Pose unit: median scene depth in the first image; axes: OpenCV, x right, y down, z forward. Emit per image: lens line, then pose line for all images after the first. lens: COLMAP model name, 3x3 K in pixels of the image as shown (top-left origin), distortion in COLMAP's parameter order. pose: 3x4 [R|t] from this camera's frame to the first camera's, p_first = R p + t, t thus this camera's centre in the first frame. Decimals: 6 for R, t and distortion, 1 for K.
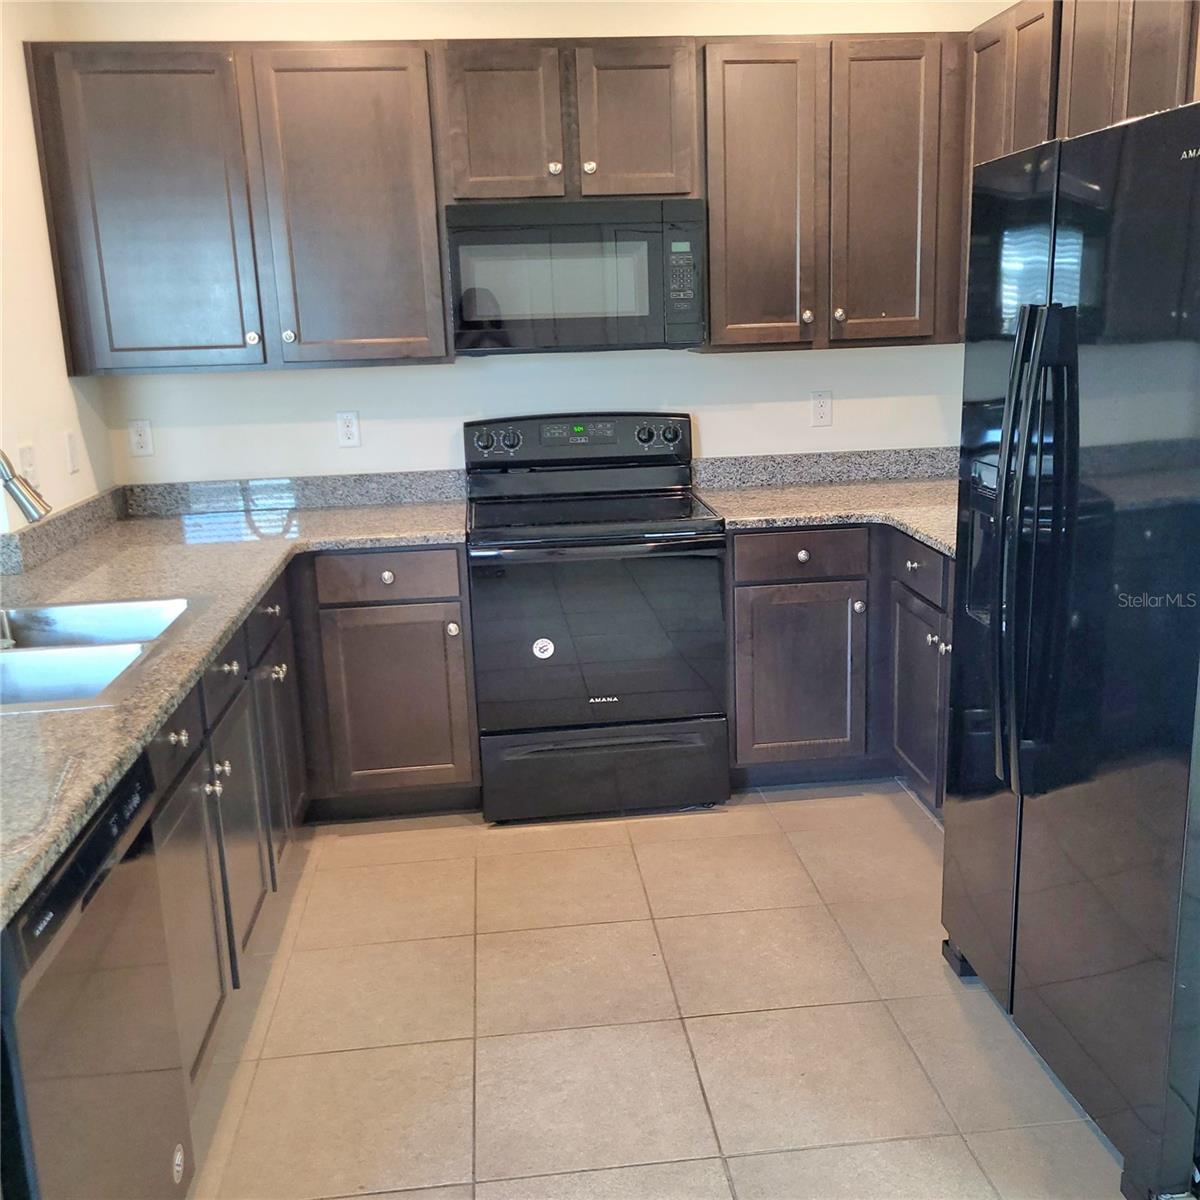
lens RADIAL K [[1240.1, 0, 616.9], [0, 1240.1, 596.5], [0, 0, 1]] dist [0.029161, 0.000000]
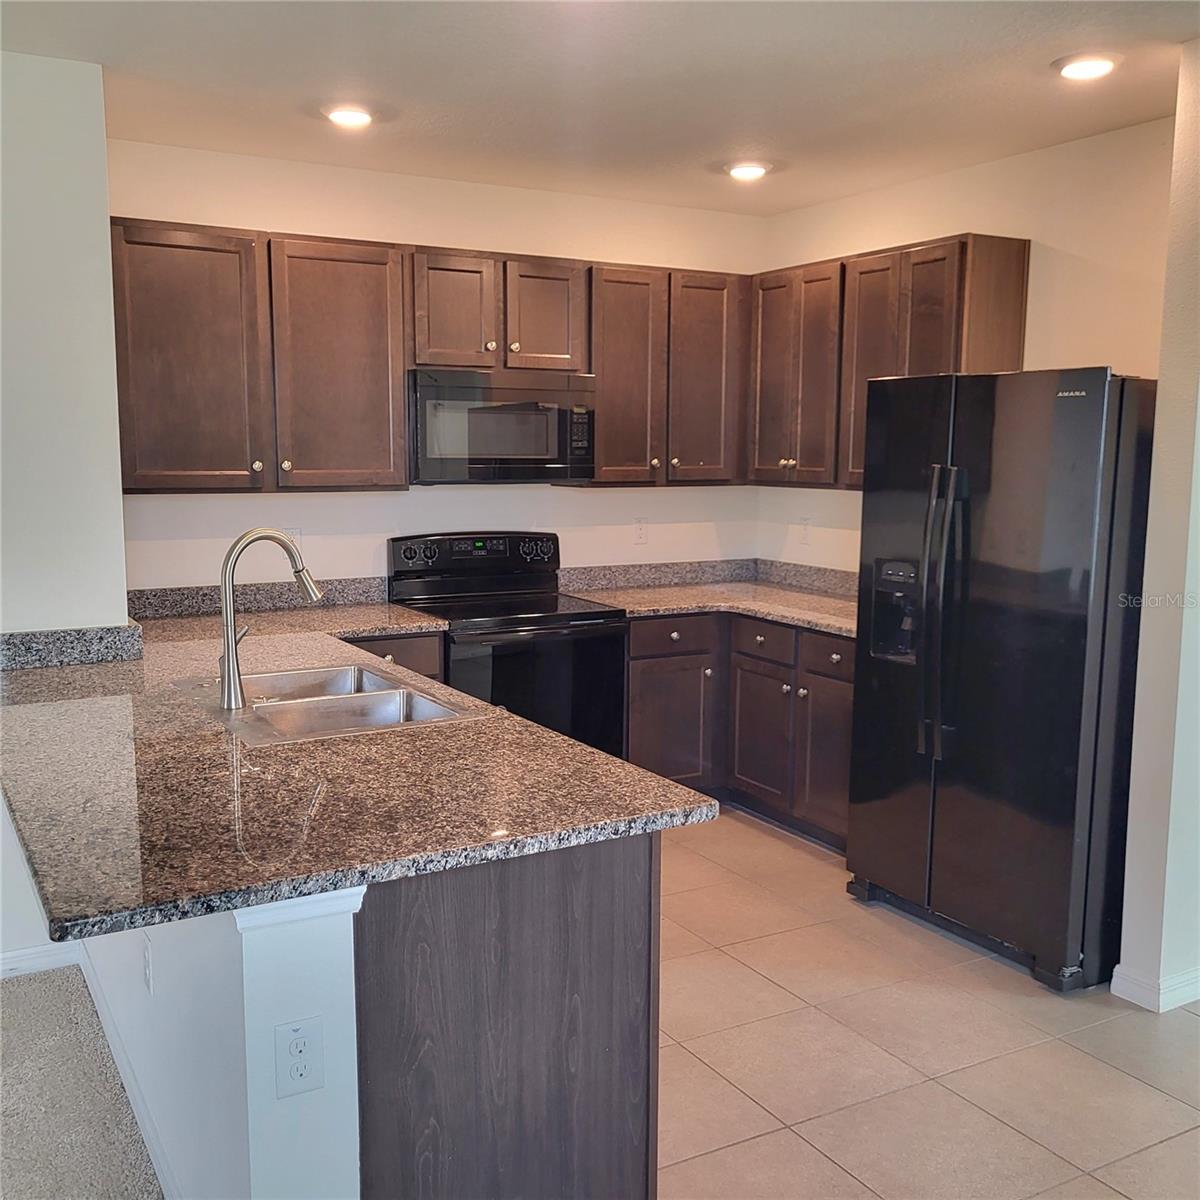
lens RADIAL K [[1240.1, 0, 597.7], [0, 1240.1, 605.0], [0, 0, 1]] dist [0.029161, 0.000000]
pose [[0.916761, -0.013024, 0.399225, -0.464910], [0.053483, 0.994471, -0.090372, 0.051139], [-0.395841, 0.104201, 0.912388, -0.208444]]
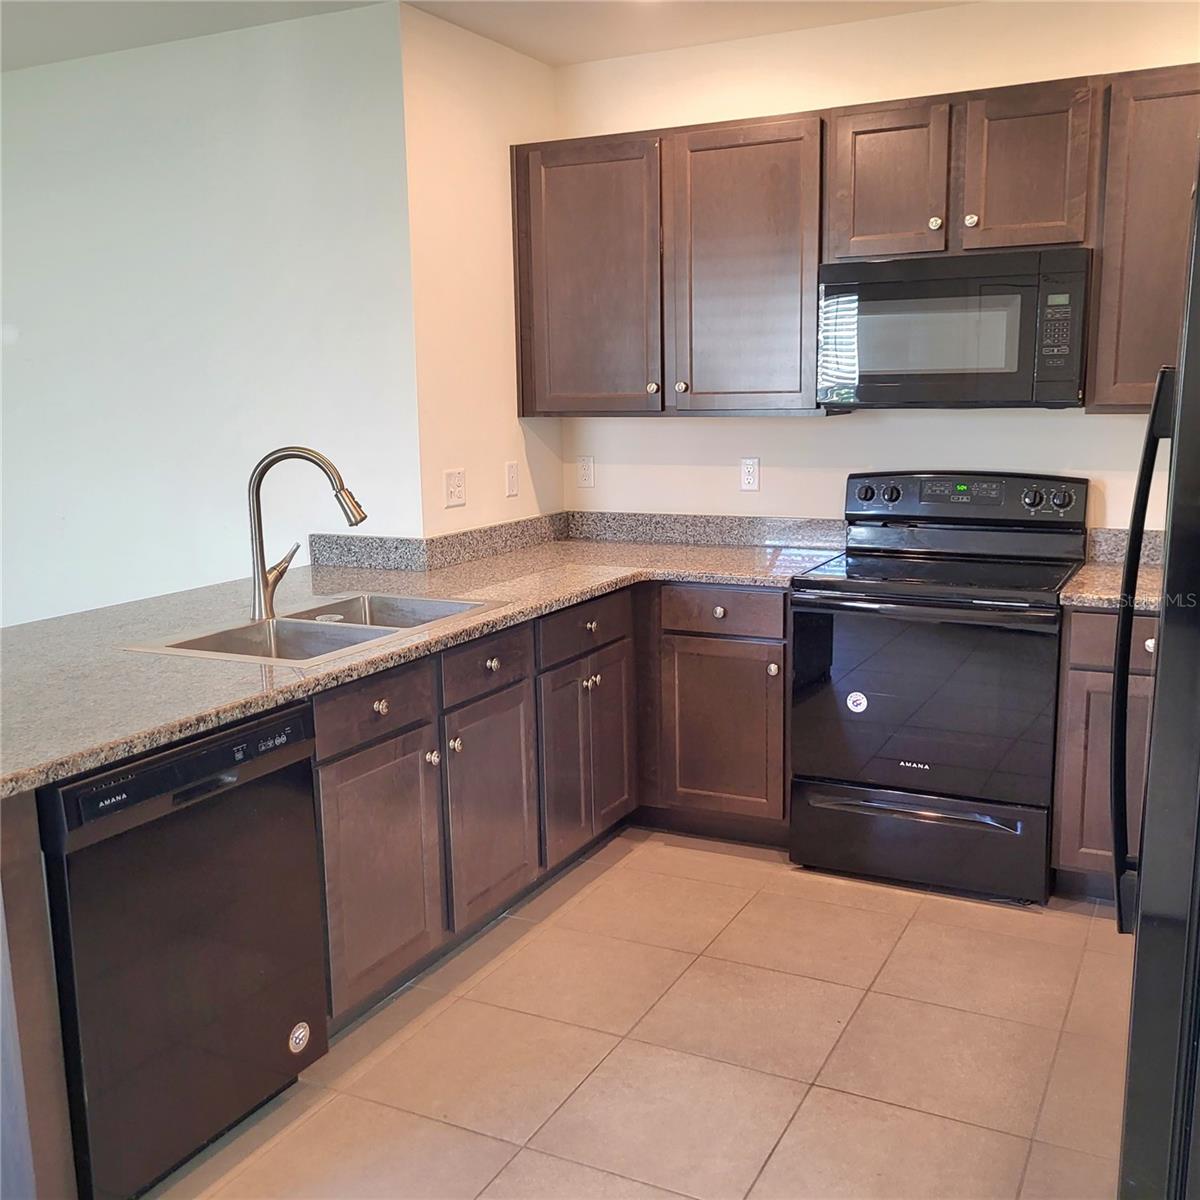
lens RADIAL K [[1240.1, 0, 602.9], [0, 1240.1, 605.4], [0, 0, 1]] dist [0.029161, 0.000000]
pose [[0.835420, 0.116761, -0.537066, 0.292021], [-0.133877, 0.990972, 0.007194, -0.014824], [0.533058, 0.065890, 0.843509, 0.043068]]
